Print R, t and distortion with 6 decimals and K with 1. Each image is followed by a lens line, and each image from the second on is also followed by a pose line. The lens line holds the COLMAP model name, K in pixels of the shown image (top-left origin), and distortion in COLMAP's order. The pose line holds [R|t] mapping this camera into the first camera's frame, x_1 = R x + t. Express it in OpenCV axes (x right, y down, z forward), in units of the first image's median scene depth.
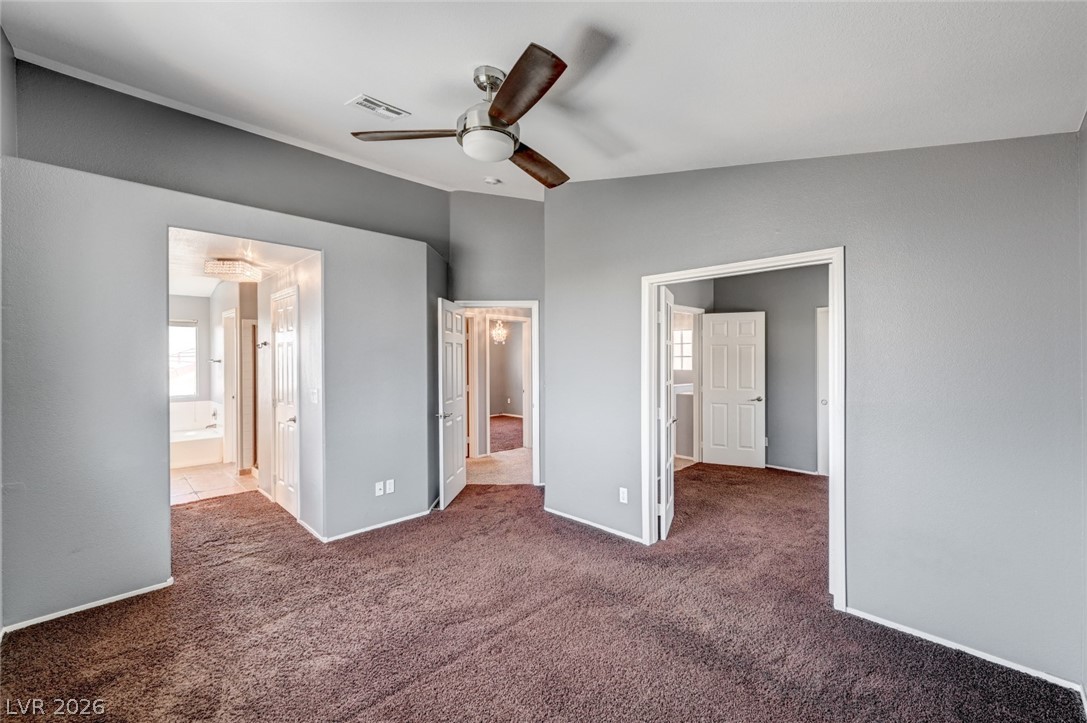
lens RADIAL K [[443.7, 0, 546.5], [0, 443.7, 358.2], [0, 0, 1]] dist [0.001204, 0.000216]
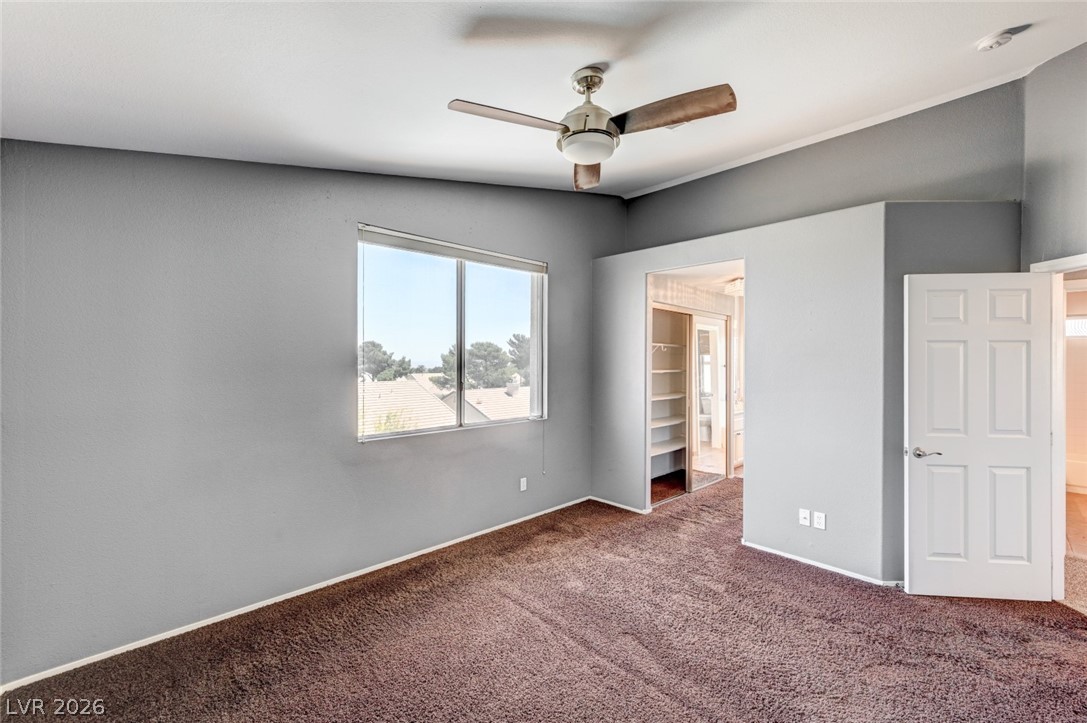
lens RADIAL K [[443.7, 0, 546.5], [0, 443.7, 358.2], [0, 0, 1]] dist [0.001204, 0.000216]
pose [[-0.011685, 0.000034, -0.999932, 0.477349], [-0.005977, 0.999982, 0.000104, -0.007783], [0.999914, 0.005977, -0.011685, 0.508611]]
